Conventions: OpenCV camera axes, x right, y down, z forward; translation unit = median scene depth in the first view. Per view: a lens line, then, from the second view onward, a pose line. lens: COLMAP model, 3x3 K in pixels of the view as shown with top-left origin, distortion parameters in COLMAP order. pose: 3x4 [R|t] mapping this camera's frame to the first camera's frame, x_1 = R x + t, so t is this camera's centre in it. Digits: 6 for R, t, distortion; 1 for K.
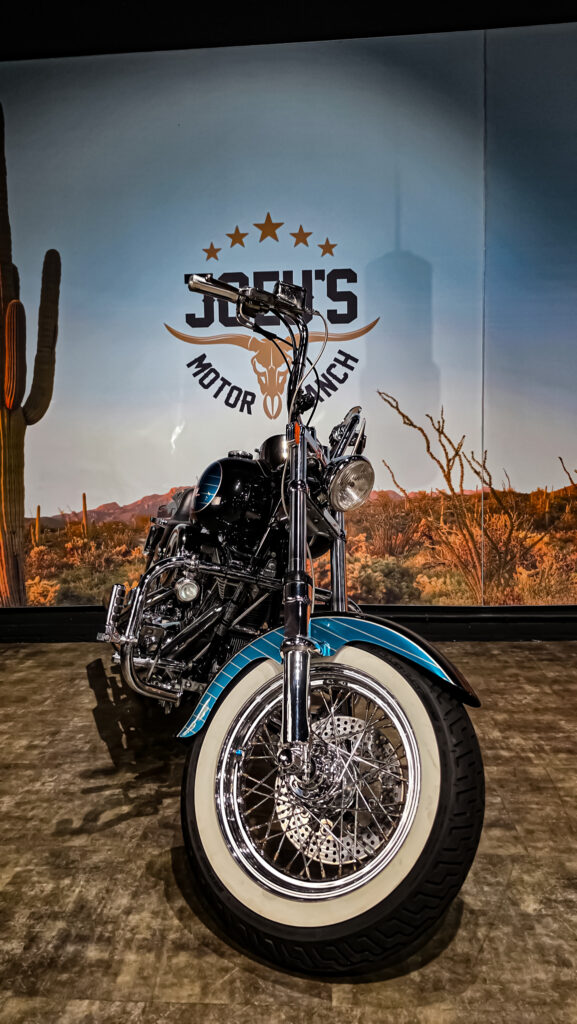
lens RADIAL K [[663.2, 0, 262.3], [0, 663.2, 509.8], [0, 0, 1]] dist [0.069264, -0.001732]
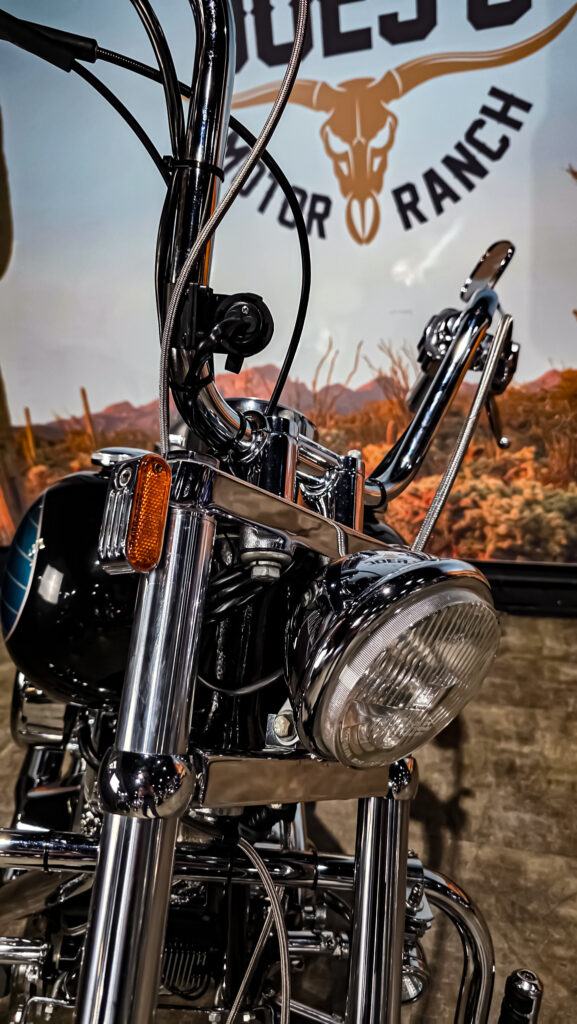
lens RADIAL K [[689.5, 0, 285.5], [0, 689.5, 509.1], [0, 0, 1]] dist [0.034904, -0.042199]
pose [[0.973316, 0.006015, -0.229391, 0.084637], [0.057904, 0.960869, 0.270885, -0.085048], [0.222044, -0.276939, 0.934880, 0.386749]]
